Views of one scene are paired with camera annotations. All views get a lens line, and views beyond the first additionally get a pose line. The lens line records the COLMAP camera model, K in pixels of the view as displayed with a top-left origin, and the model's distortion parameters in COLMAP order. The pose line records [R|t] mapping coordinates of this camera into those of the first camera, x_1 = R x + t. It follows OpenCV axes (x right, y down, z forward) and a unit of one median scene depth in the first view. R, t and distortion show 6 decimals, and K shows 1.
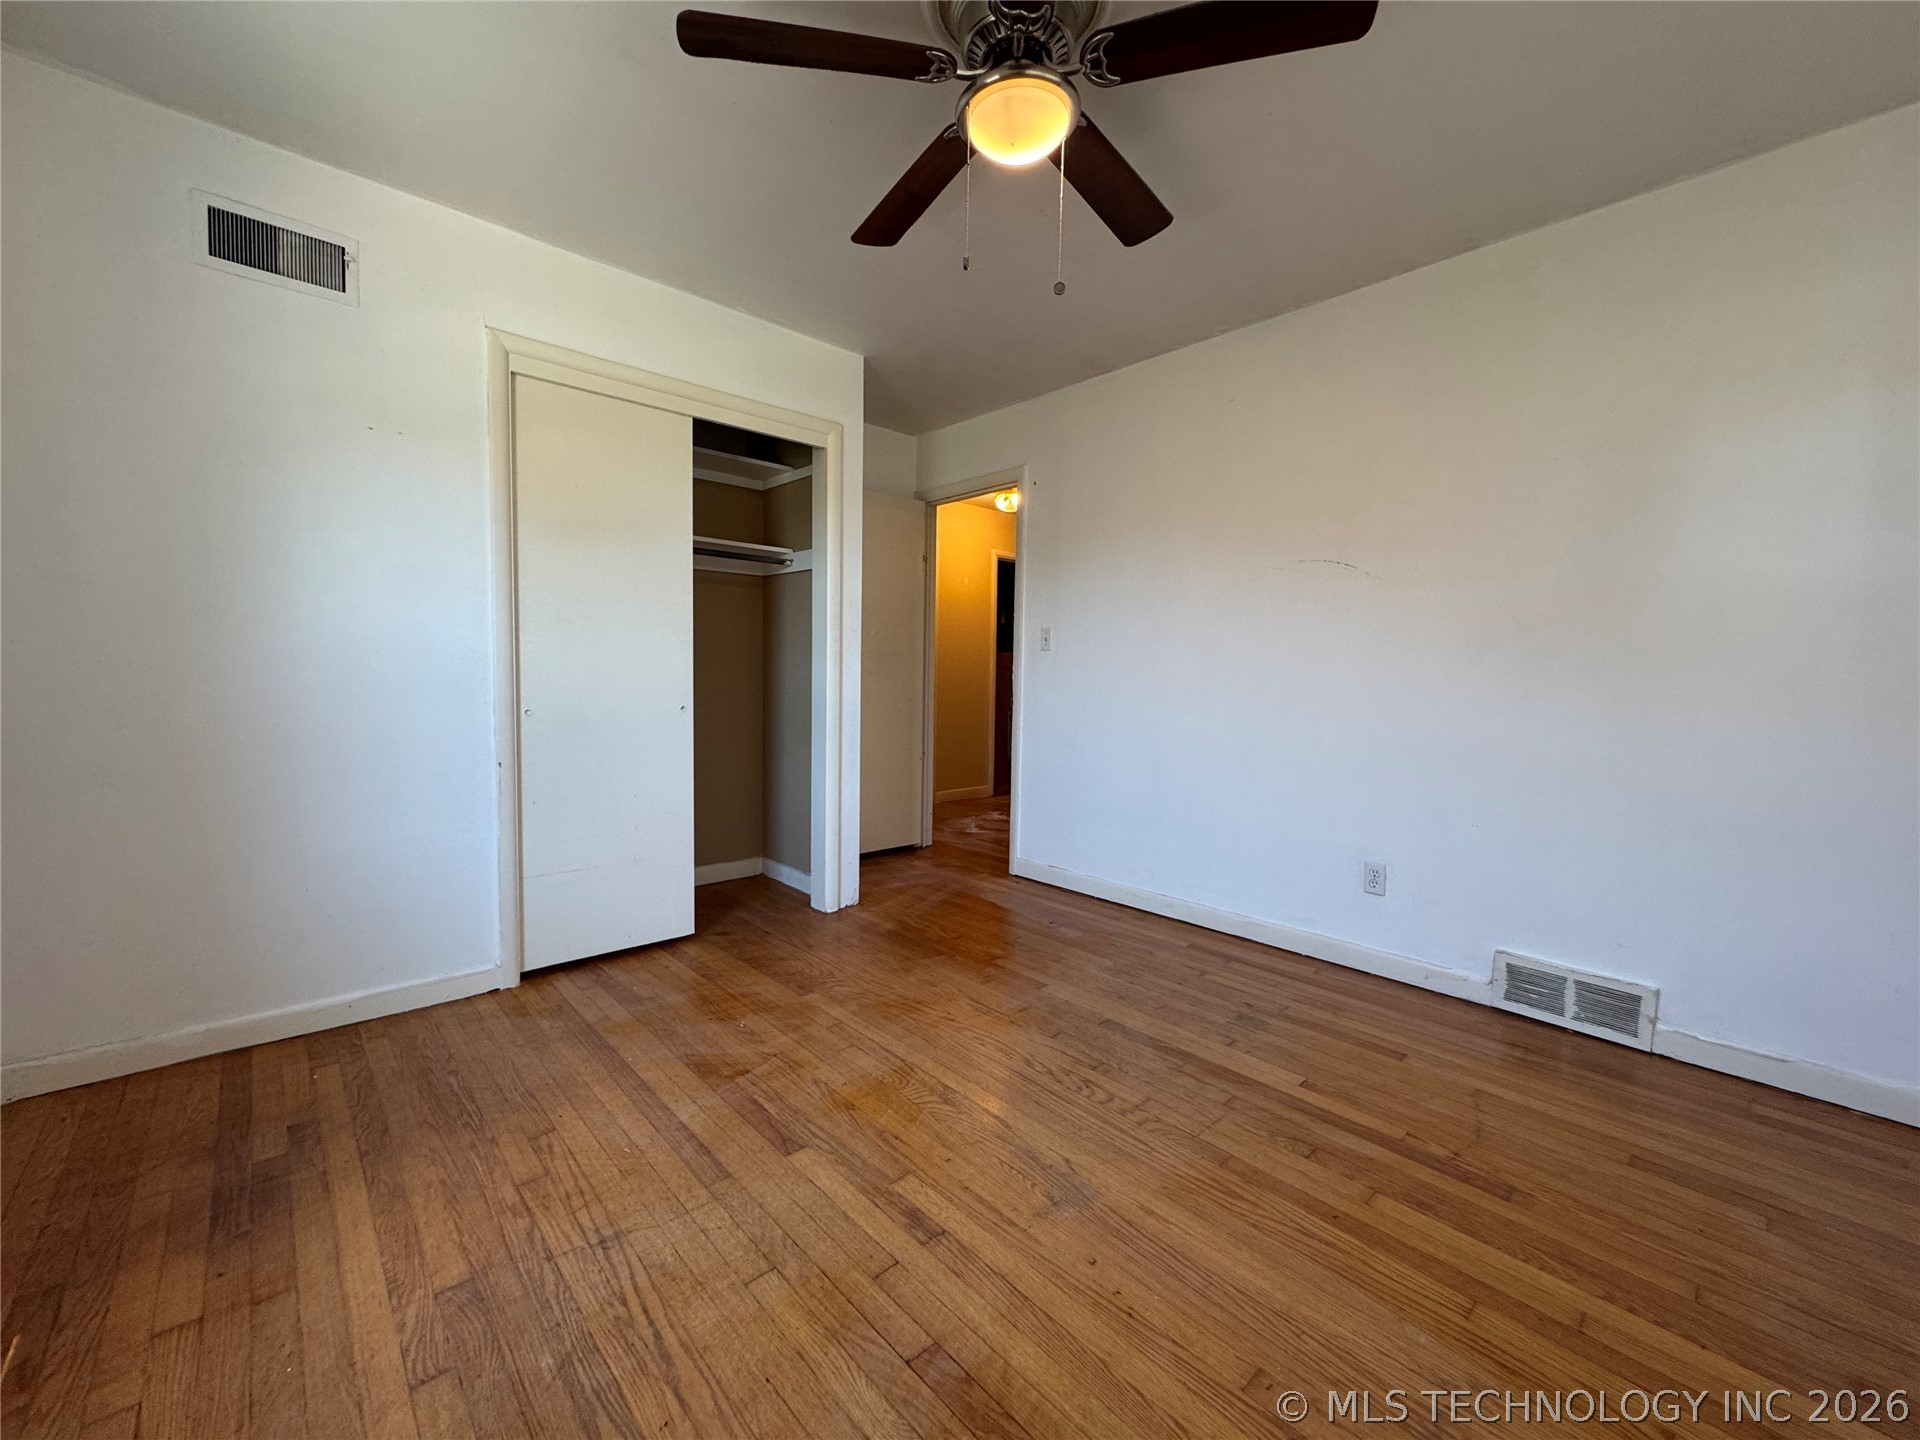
lens RADIAL K [[769.4, 0, 960.4], [0, 769.4, 720.2], [0, 0, 1]] dist [-0.006235, 0.001515]
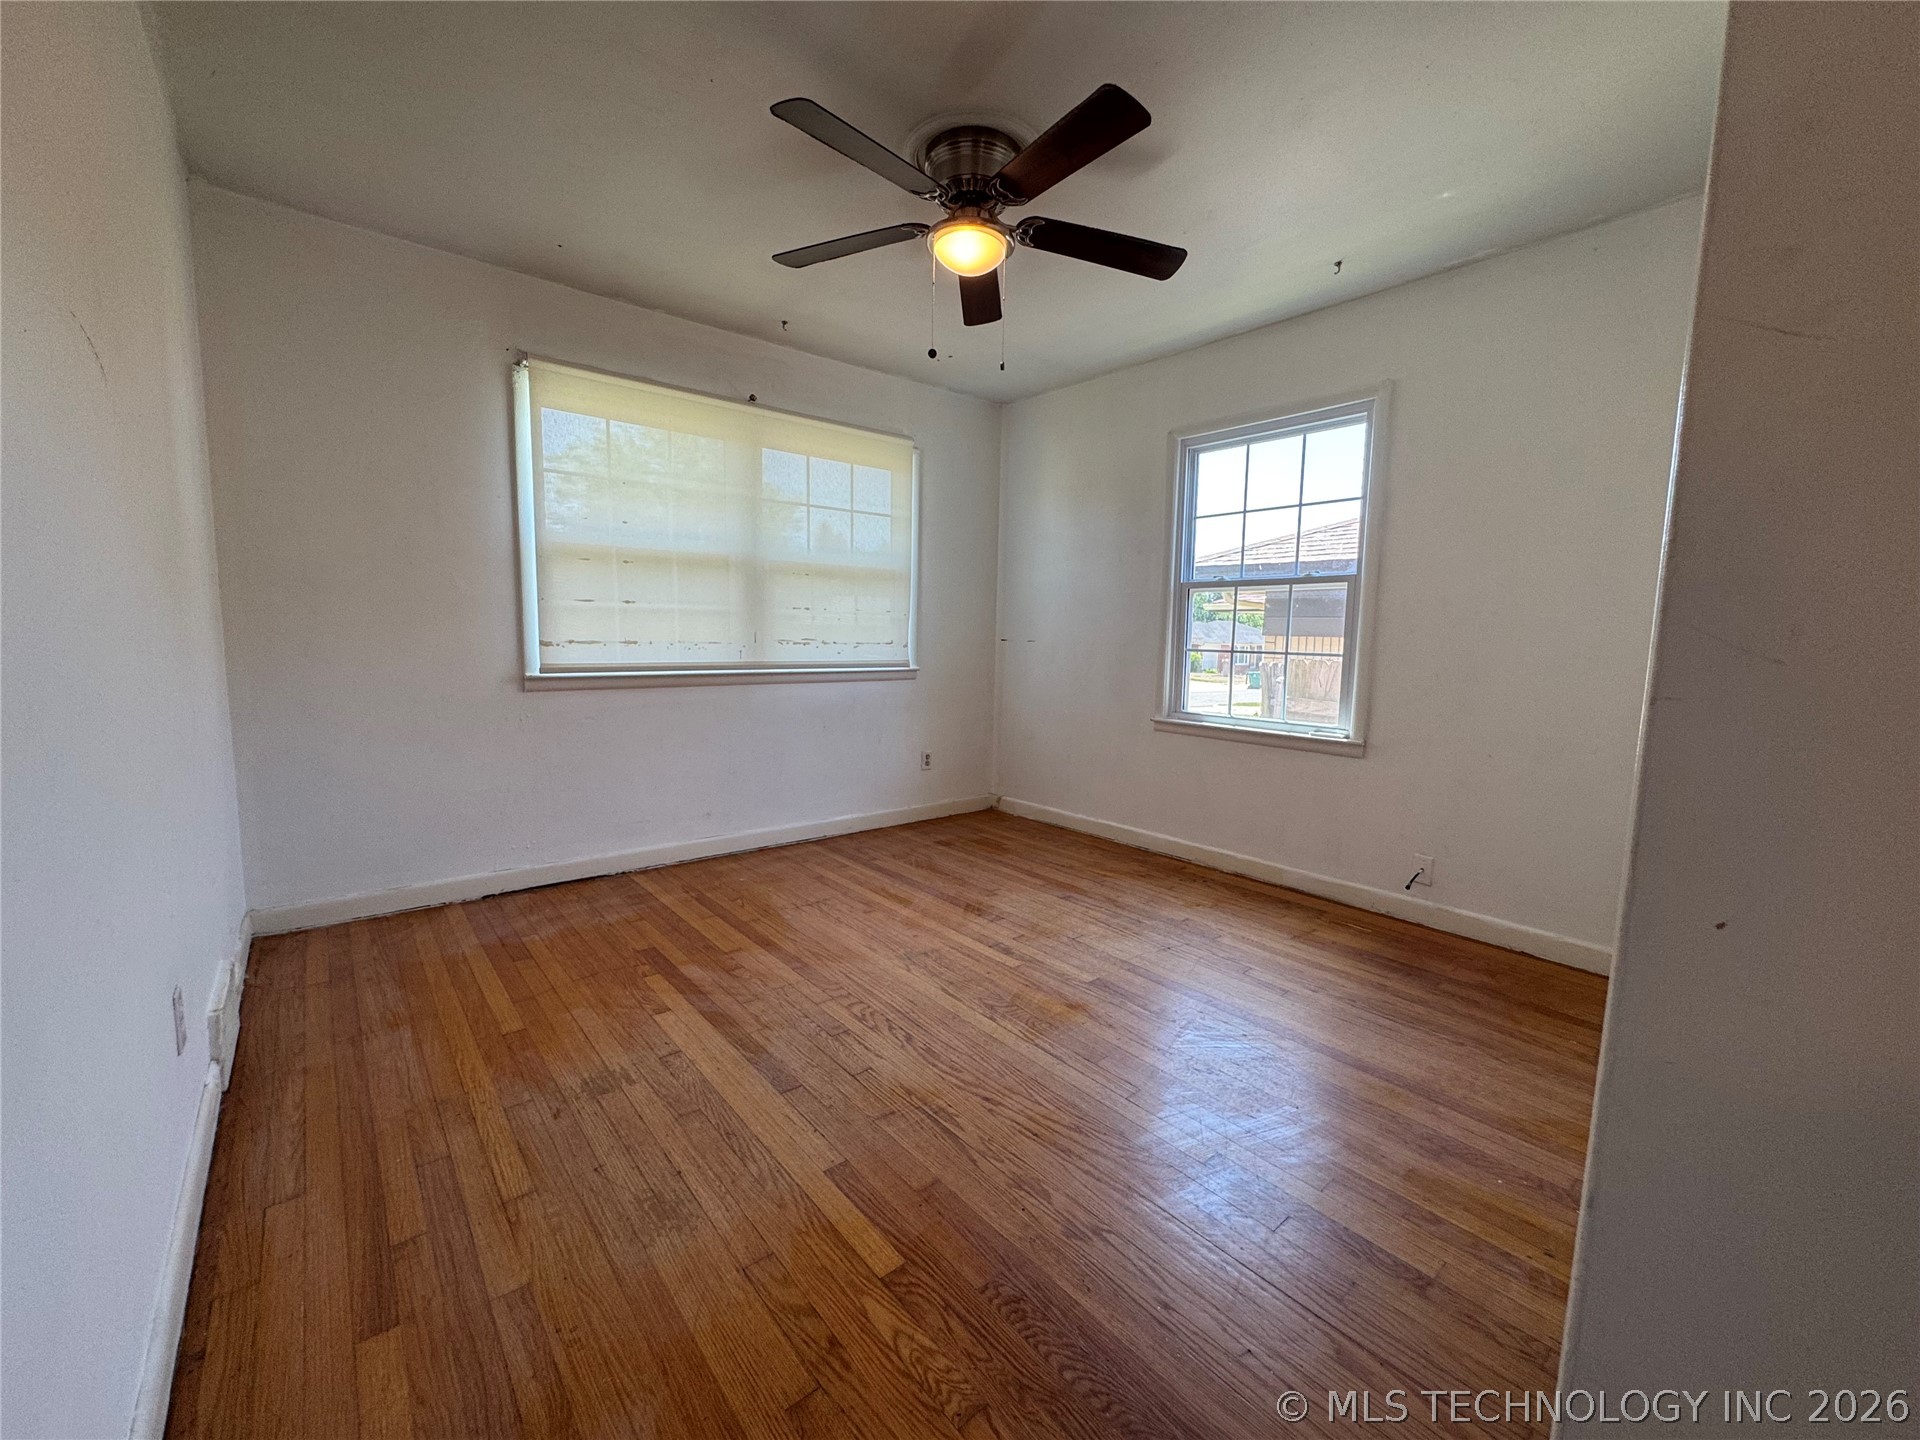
lens RADIAL K [[769.4, 0, 960.1], [0, 769.4, 719.0], [0, 0, 1]] dist [-0.006235, 0.001515]
pose [[-0.998429, -0.041733, 0.037399, 0.003623], [-0.034560, 0.983911, 0.175287, -0.154007], [-0.044113, 0.173719, -0.983807, 2.182833]]
